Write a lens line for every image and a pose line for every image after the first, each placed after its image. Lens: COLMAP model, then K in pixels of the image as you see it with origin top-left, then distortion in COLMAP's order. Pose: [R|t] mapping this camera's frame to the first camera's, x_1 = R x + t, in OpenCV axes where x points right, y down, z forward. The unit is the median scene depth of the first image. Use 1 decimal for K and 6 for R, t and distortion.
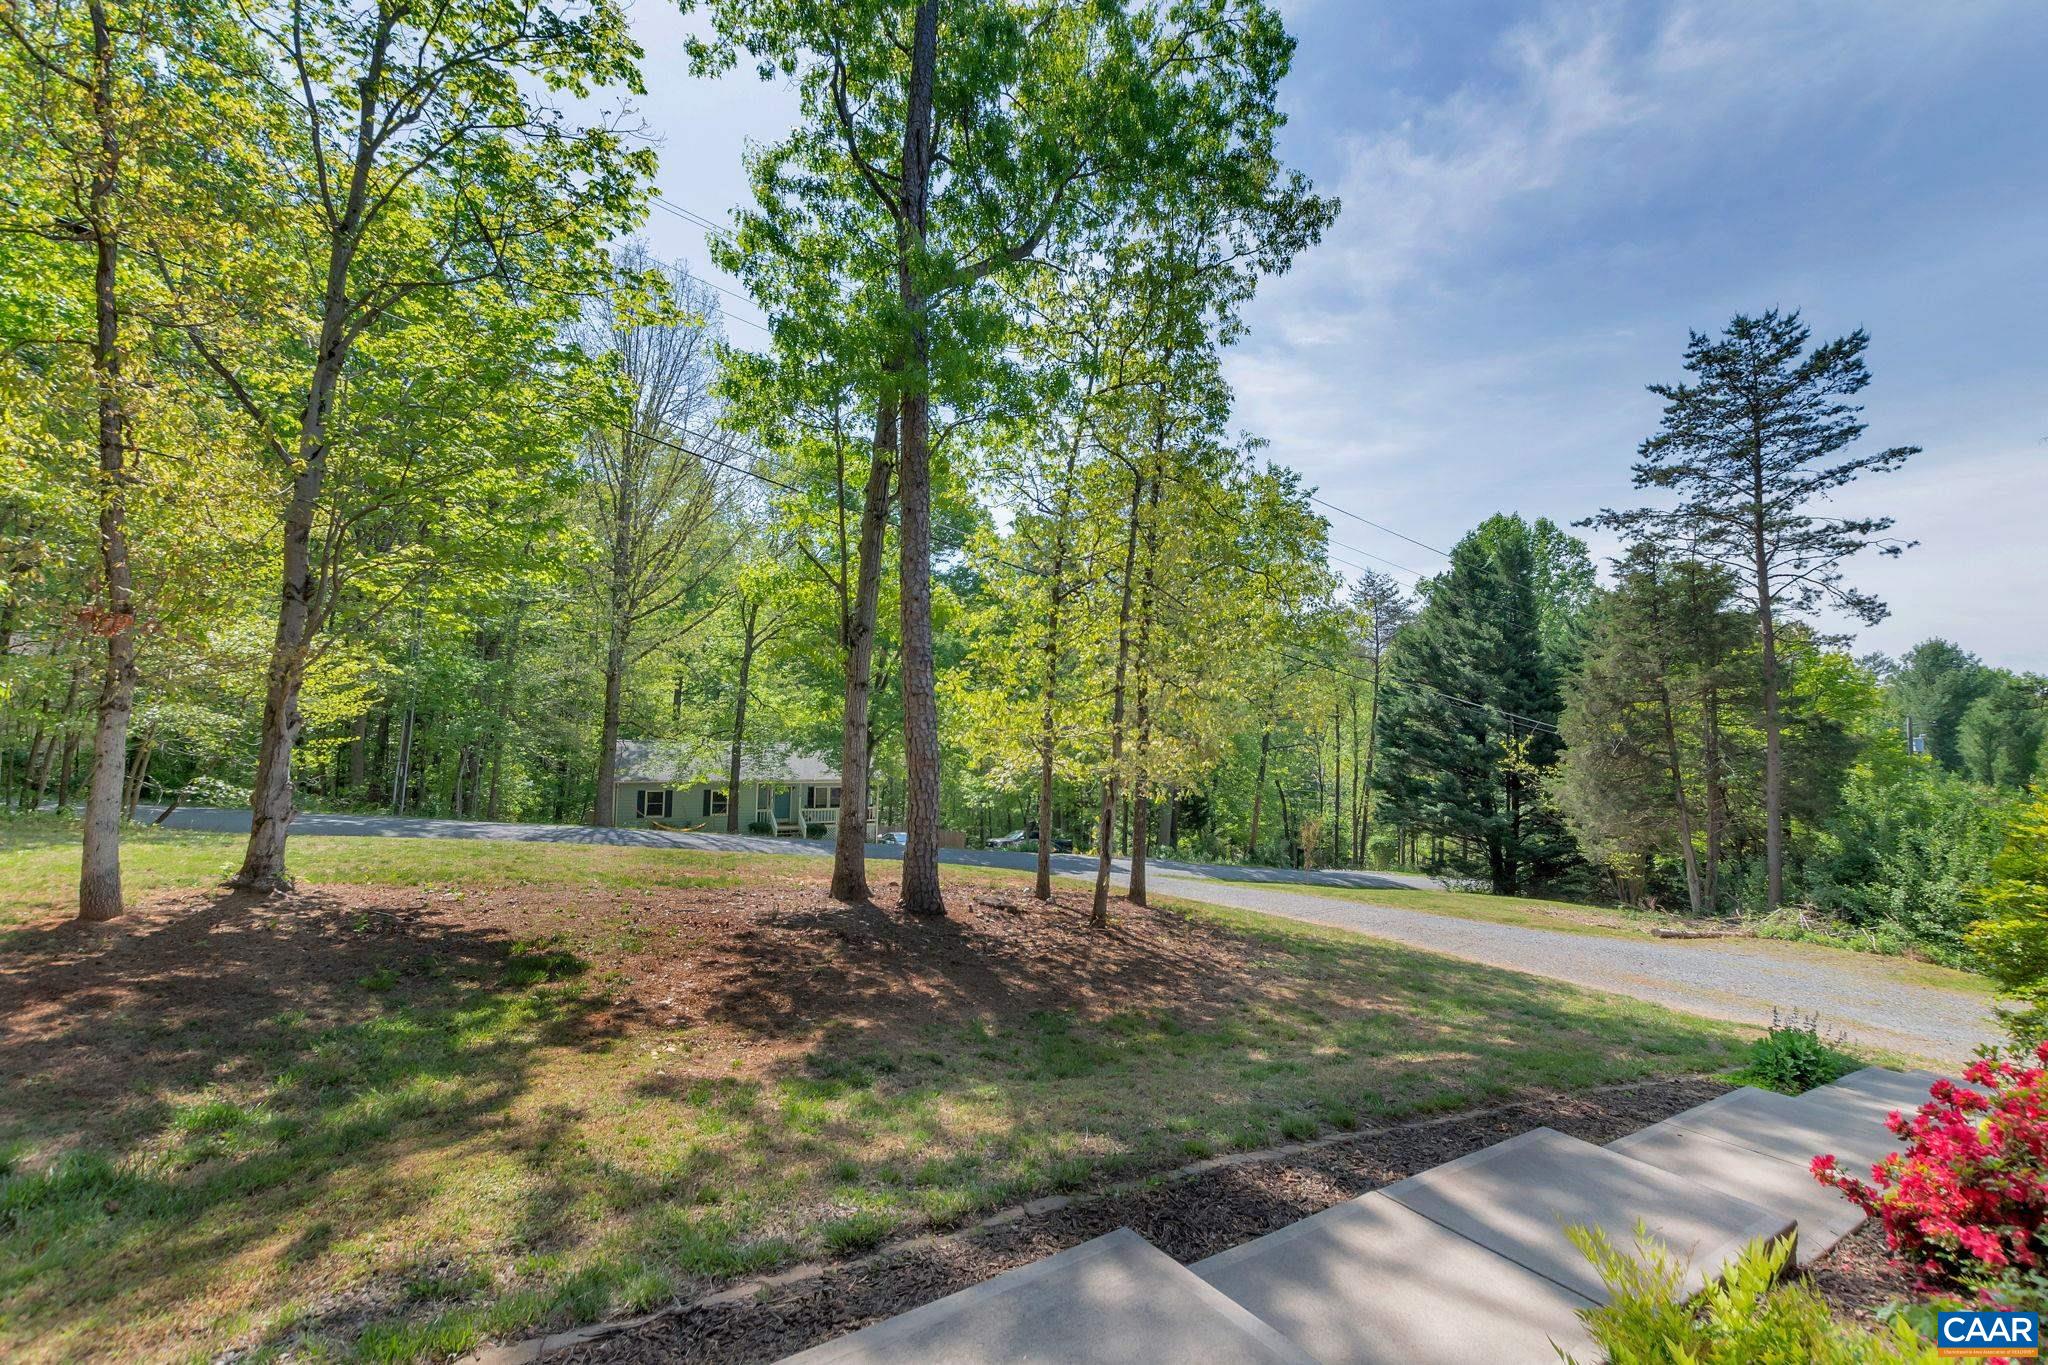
lens RADIAL K [[901.9, 0, 1025.8], [0, 901.9, 682.3], [0, 0, 1]] dist [0.007384, -0.003120]
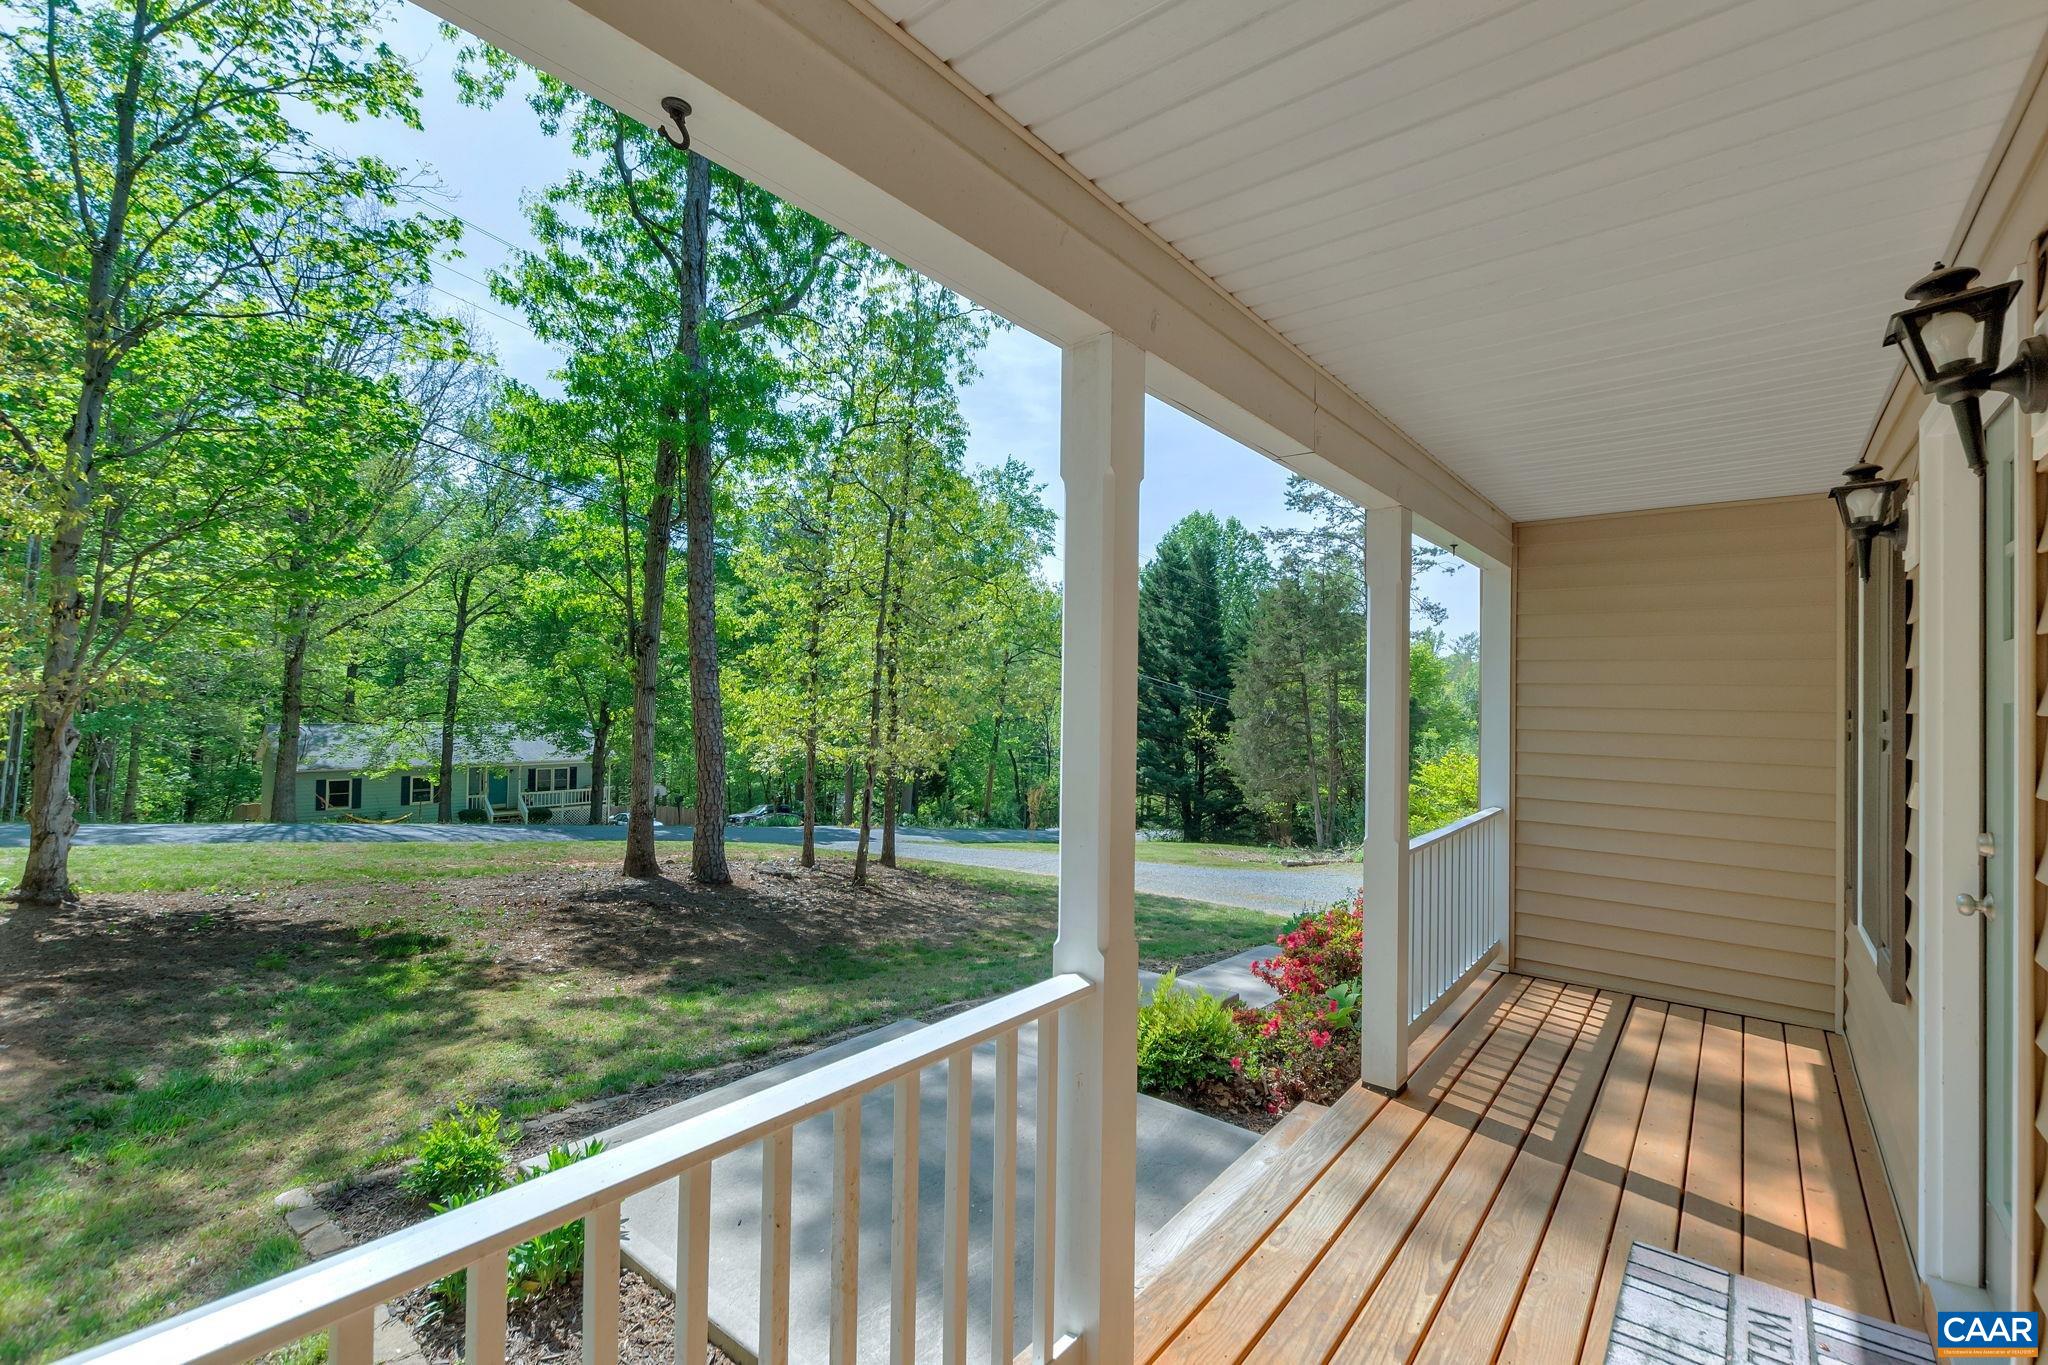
lens RADIAL K [[901.9, 0, 1028.0], [0, 901.9, 683.7], [0, 0, 1]] dist [0.007384, -0.003120]
pose [[0.958726, -0.005838, 0.284273, -0.038056], [-0.004730, 0.999323, 0.036473, -0.038547], [-0.284294, -0.036313, 0.958049, -0.182883]]
